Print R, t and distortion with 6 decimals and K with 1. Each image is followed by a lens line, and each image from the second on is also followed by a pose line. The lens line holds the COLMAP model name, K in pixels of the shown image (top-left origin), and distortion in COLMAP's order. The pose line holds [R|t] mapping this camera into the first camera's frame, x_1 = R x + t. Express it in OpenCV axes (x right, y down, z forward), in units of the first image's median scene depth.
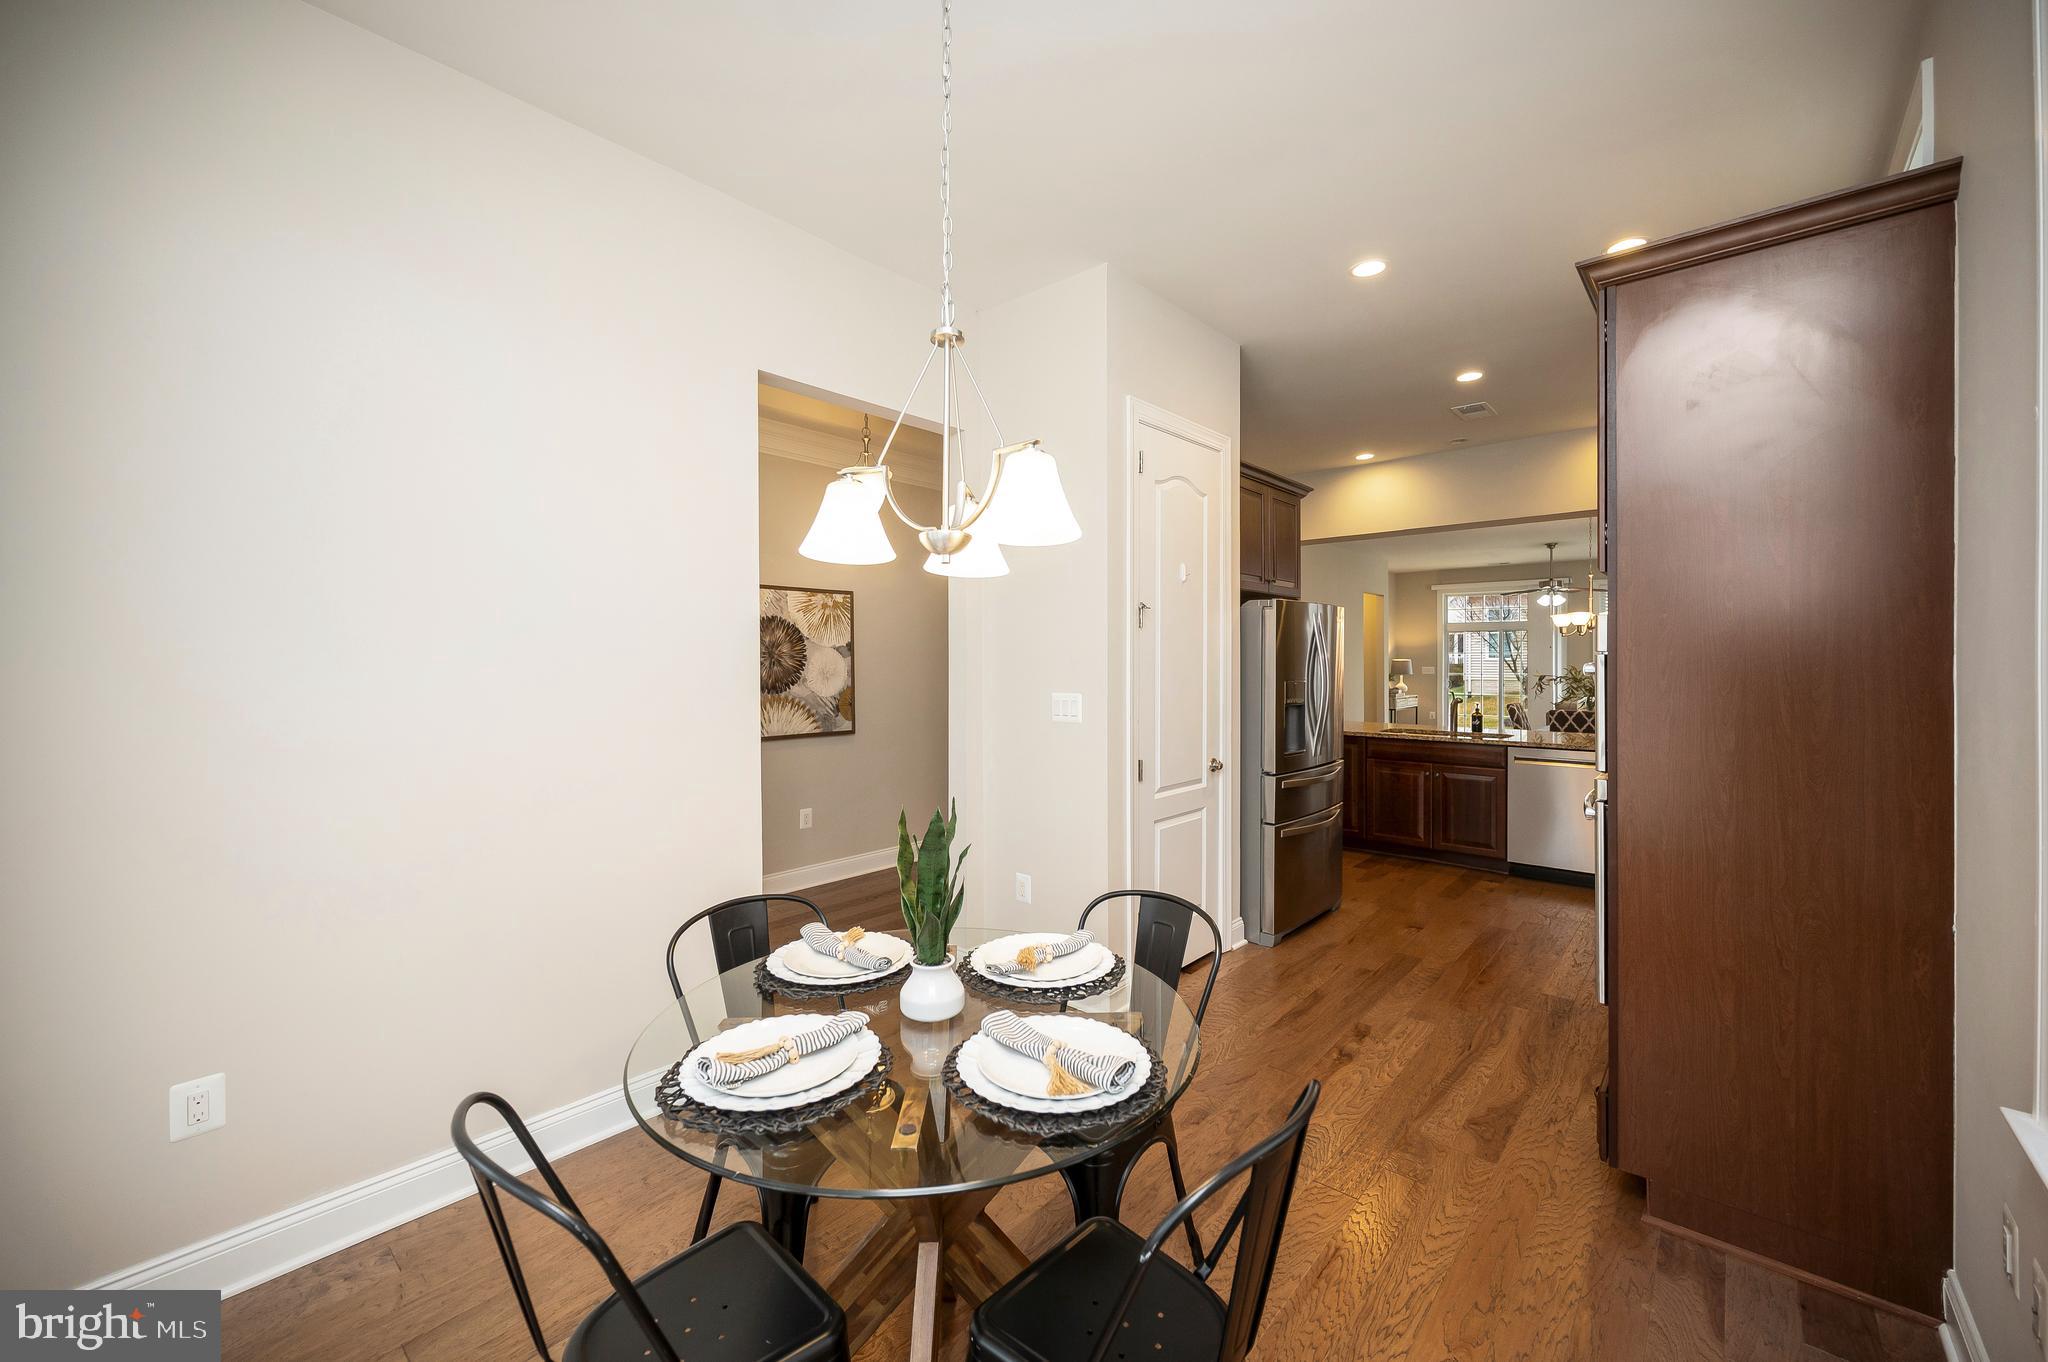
lens RADIAL K [[835.9, 0, 1024.8], [0, 835.9, 661.7], [0, 0, 1]] dist [-0.001788, -0.000117]
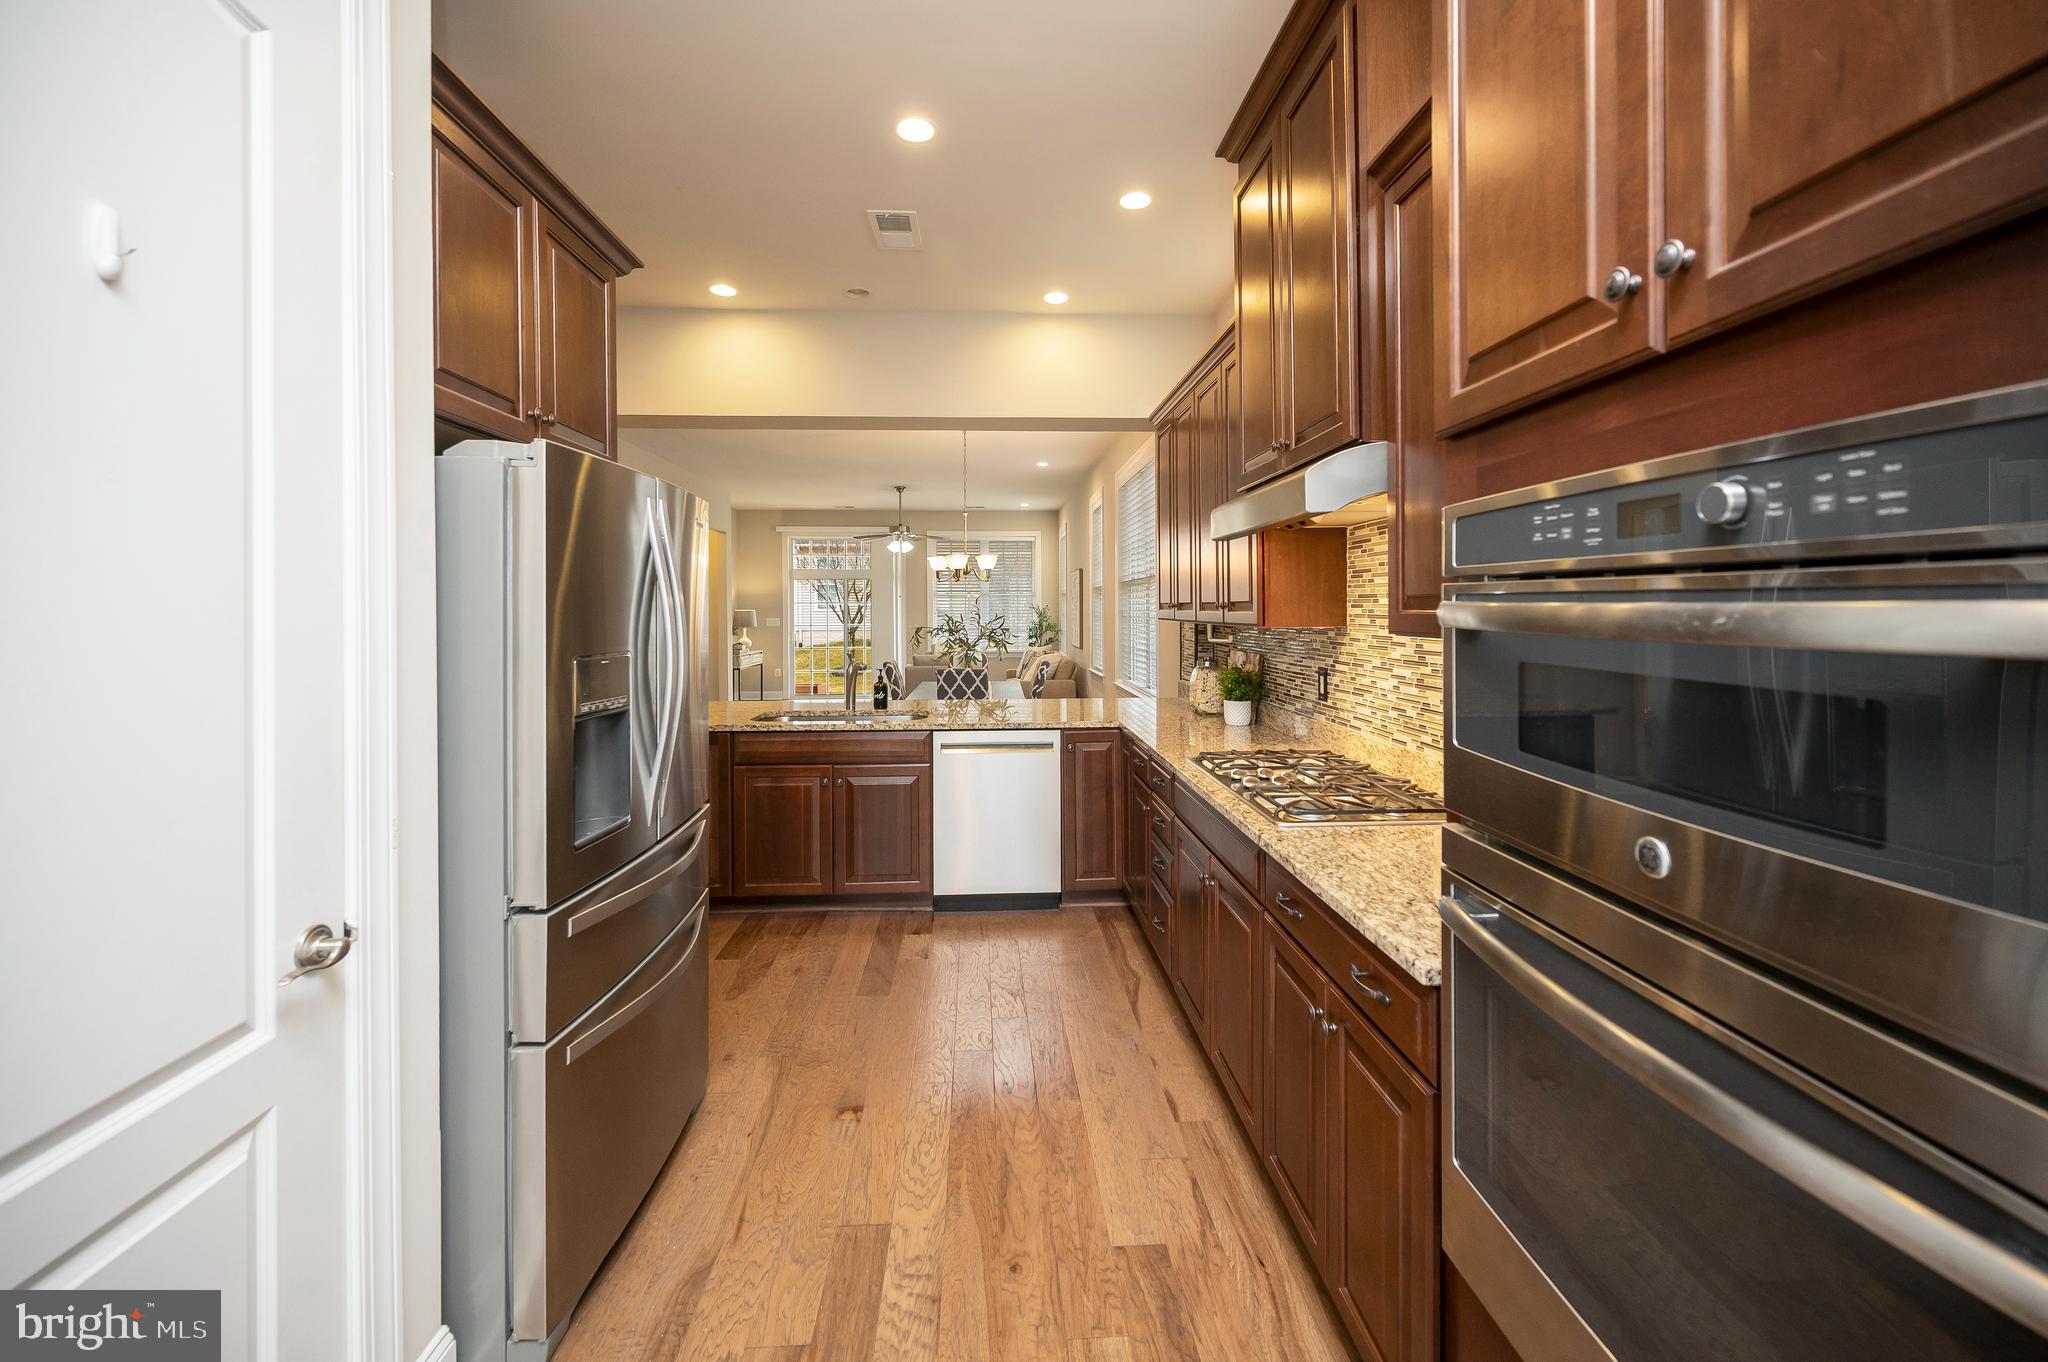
lens RADIAL K [[835.9, 0, 1025.6], [0, 835.9, 620.8], [0, 0, 1]] dist [-0.001788, -0.000117]
pose [[0.719690, -0.010621, 0.694215, 0.133903], [0.004211, 0.999931, 0.010933, 0.001184], [-0.694283, -0.004946, 0.719685, 0.398113]]
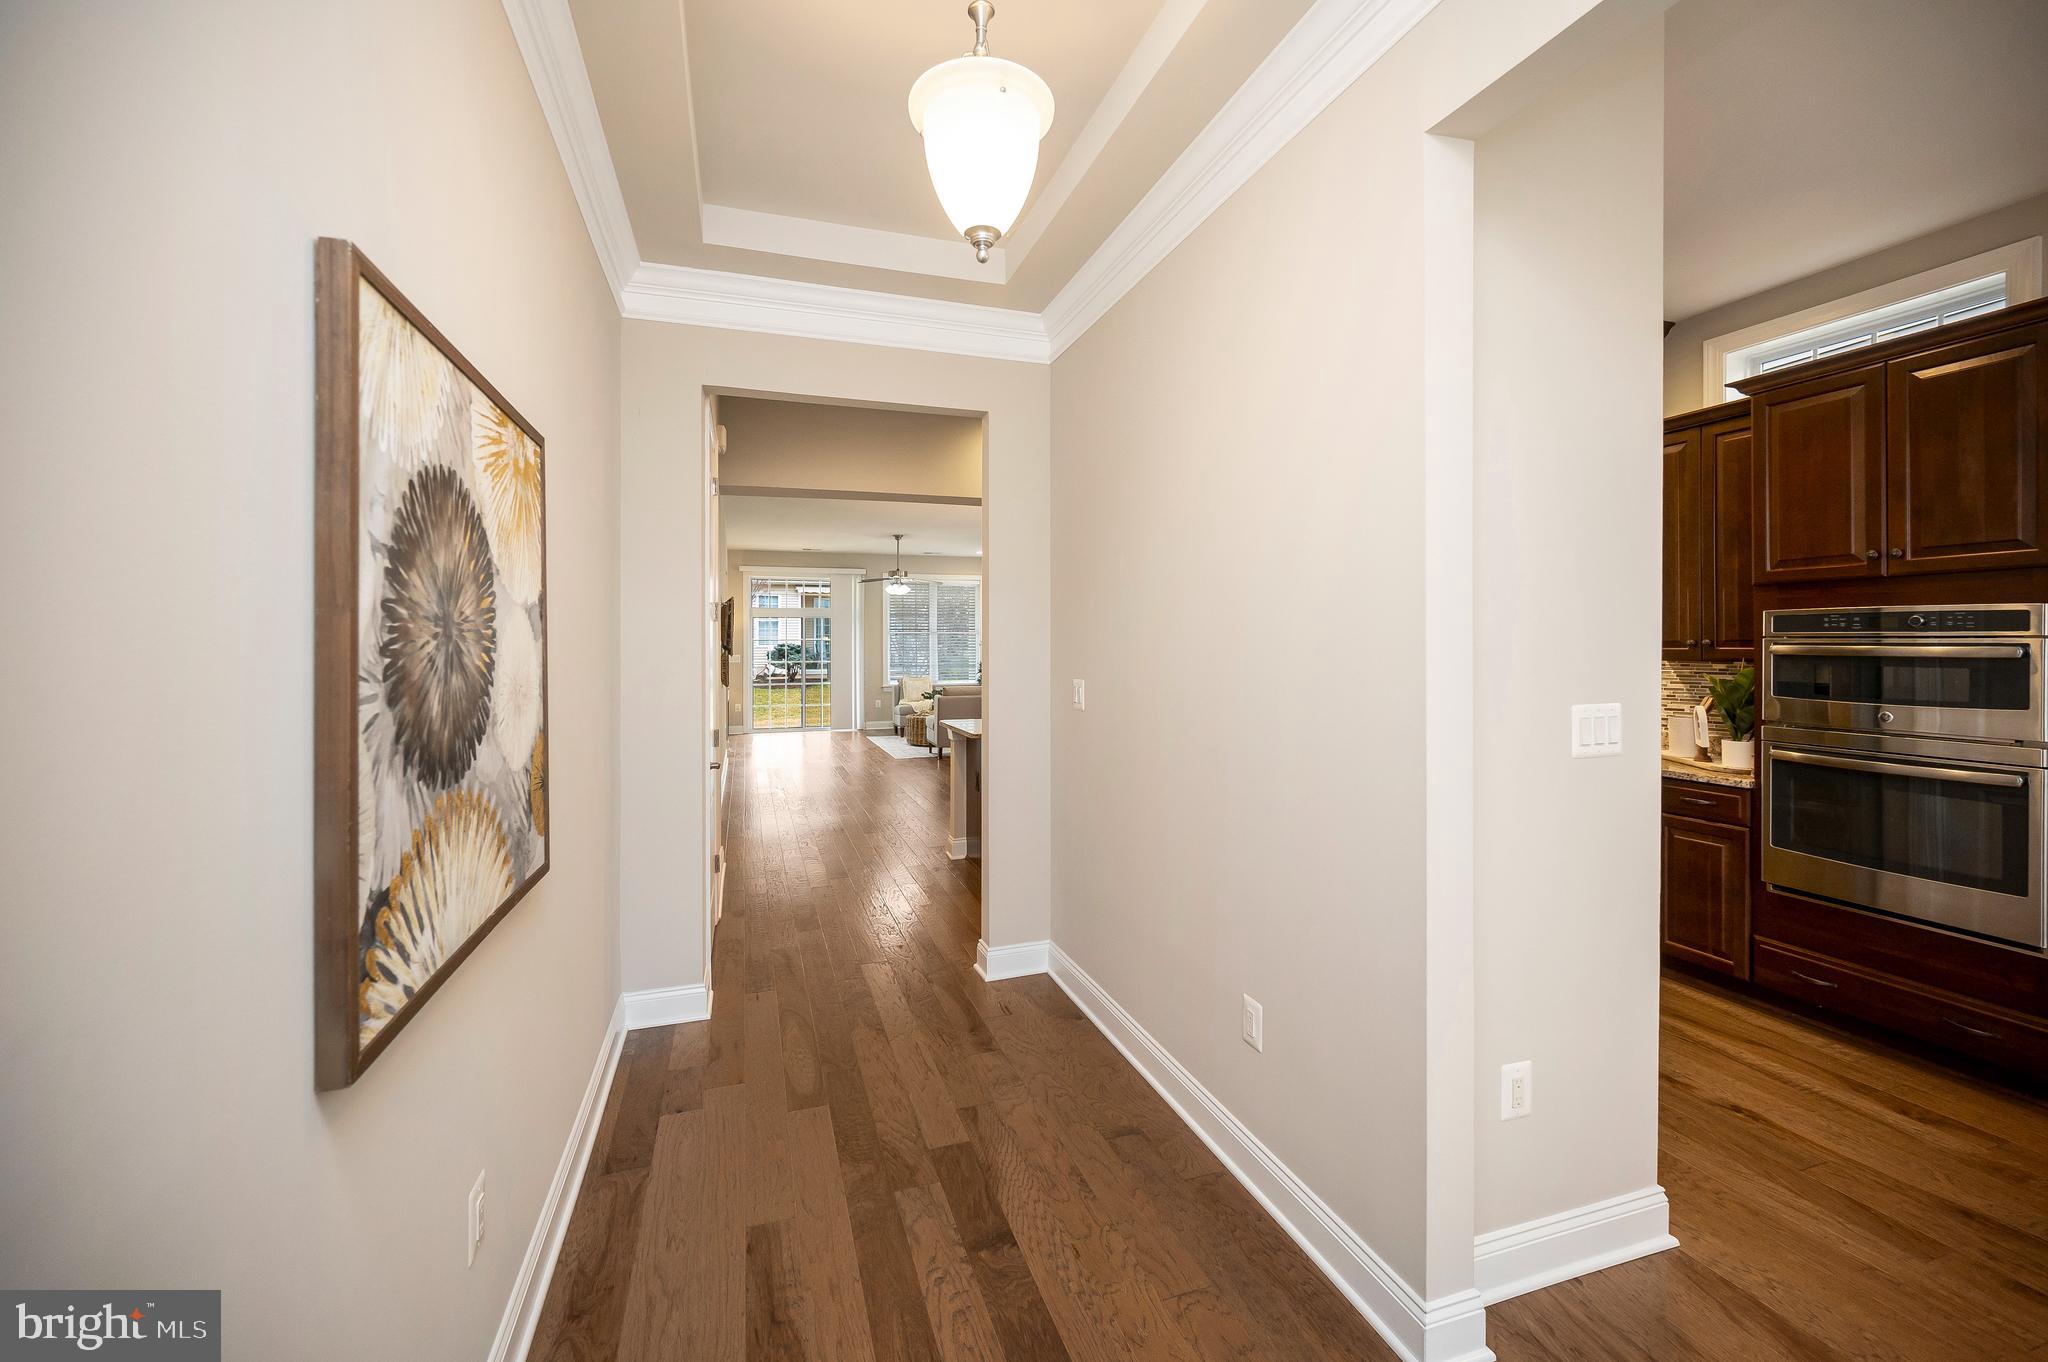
lens RADIAL K [[835.9, 0, 1024.7], [0, 835.9, 651.0], [0, 0, 1]] dist [-0.001788, -0.000117]
pose [[0.507489, -0.006135, 0.861636, -0.356687], [0.004337, 0.999980, 0.004565, -0.001382], [-0.861647, 0.001421, 0.507506, 0.603960]]
